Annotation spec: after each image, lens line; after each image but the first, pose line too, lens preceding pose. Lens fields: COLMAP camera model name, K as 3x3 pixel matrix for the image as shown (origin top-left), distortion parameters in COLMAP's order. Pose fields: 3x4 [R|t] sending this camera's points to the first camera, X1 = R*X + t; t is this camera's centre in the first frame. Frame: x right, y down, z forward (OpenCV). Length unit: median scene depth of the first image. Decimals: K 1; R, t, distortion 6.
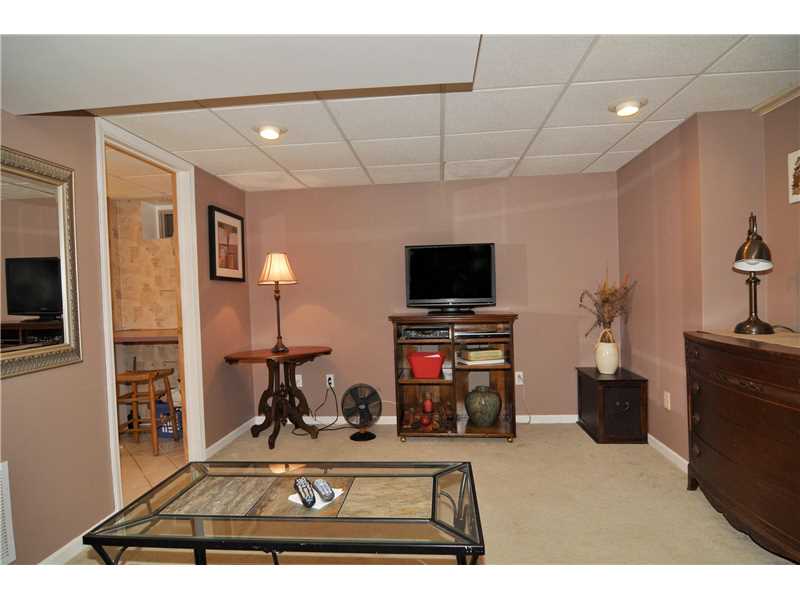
lens RADIAL K [[486.5, 0, 404.7], [0, 486.5, 299.7], [0, 0, 1]] dist [-0.017116, -0.003717]
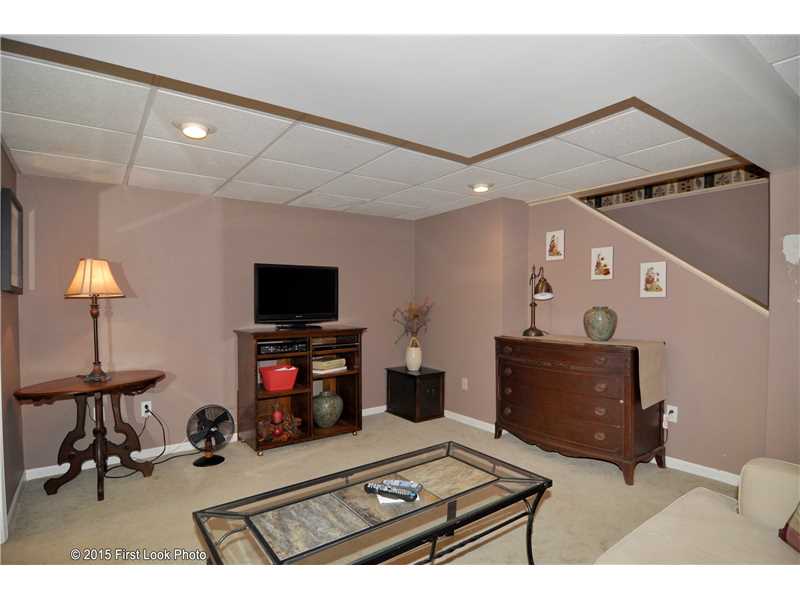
lens RADIAL K [[427.7, 0, 442.6], [0, 427.7, 311.8], [0, 0, 1]] dist [-0.010920, -0.012990]
pose [[0.721040, 0.001998, 0.692891, -0.345048], [-0.000525, 0.999997, -0.002337, -0.007022], [-0.692894, 0.001321, 0.721039, 0.090362]]
